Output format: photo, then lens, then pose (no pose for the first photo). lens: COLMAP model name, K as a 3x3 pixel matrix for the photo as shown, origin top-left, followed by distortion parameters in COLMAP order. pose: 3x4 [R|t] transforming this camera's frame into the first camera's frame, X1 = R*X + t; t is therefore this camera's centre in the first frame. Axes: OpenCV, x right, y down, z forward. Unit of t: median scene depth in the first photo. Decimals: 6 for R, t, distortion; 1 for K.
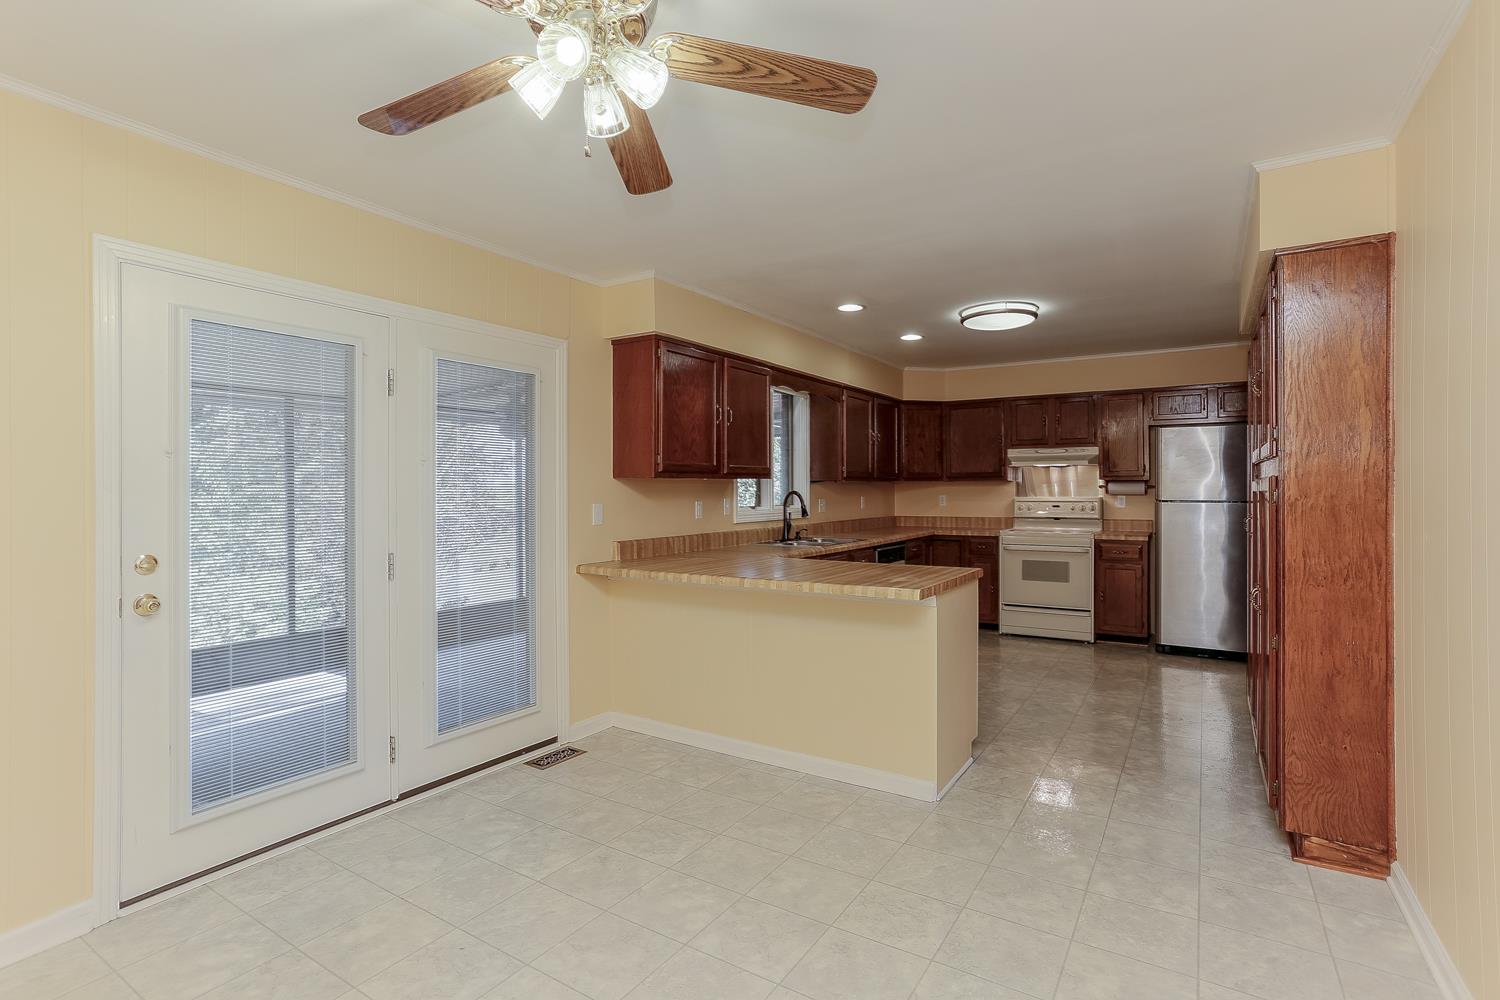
lens RADIAL K [[716.1, 0, 753.7], [0, 716.1, 493.7], [0, 0, 1]] dist [-0.002547, 0.000928]
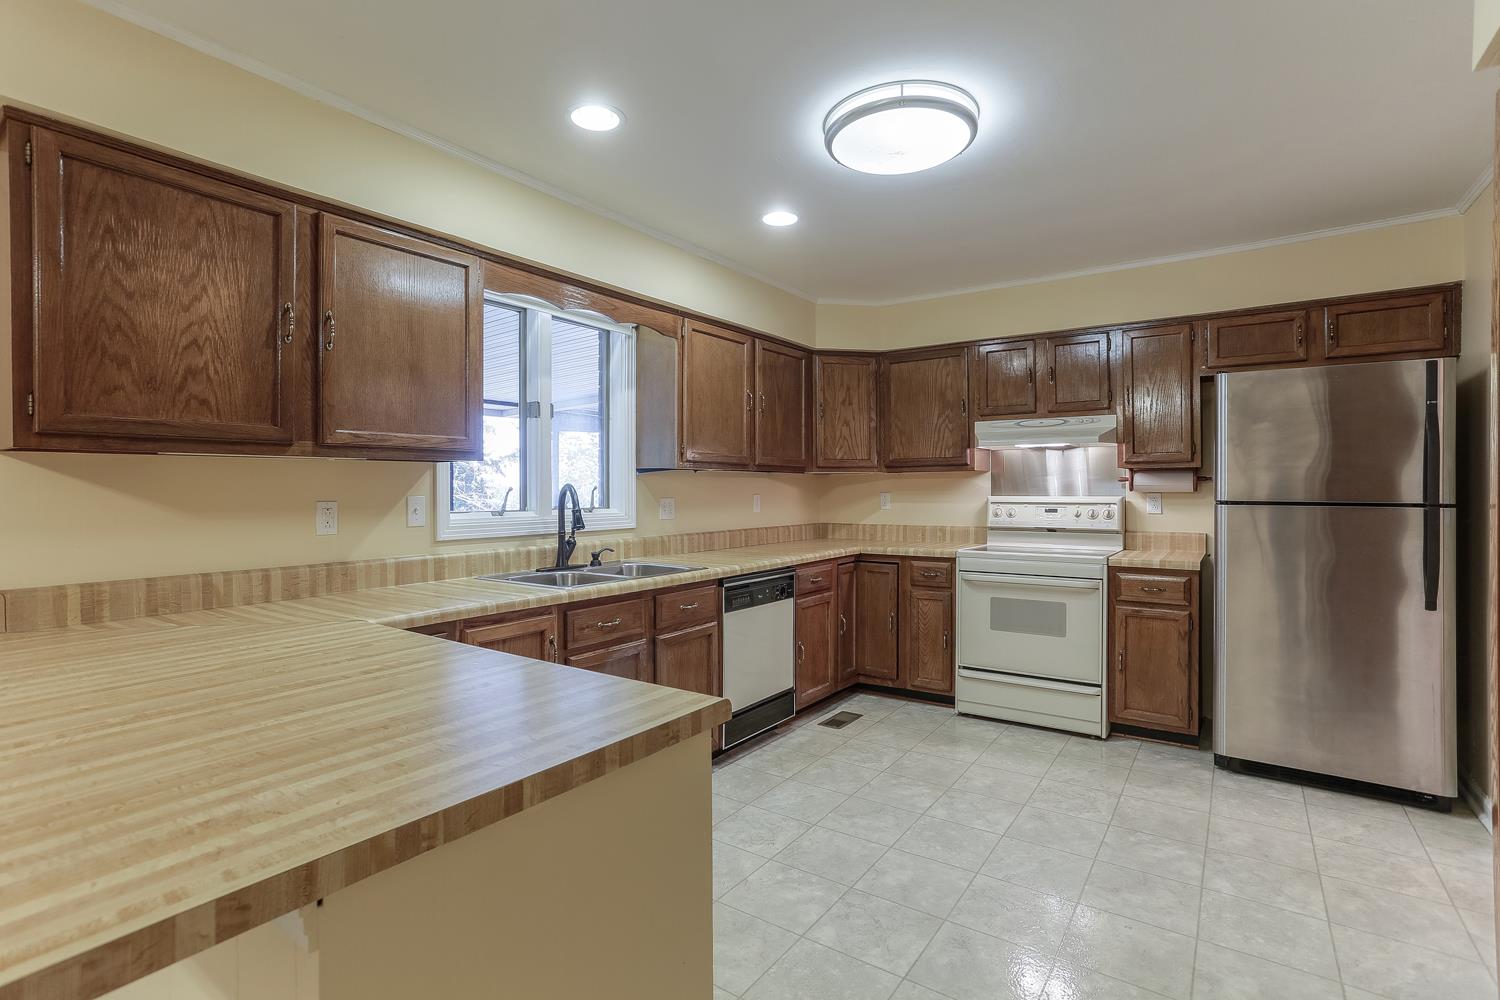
lens RADIAL K [[716.1, 0, 749.4], [0, 716.1, 499.6], [0, 0, 1]] dist [-0.002547, 0.000928]
pose [[0.998895, 0.001864, -0.046965, 0.191906], [-0.001447, 0.999959, 0.008921, 0.002451], [0.046980, -0.008843, 0.998857, 0.364616]]
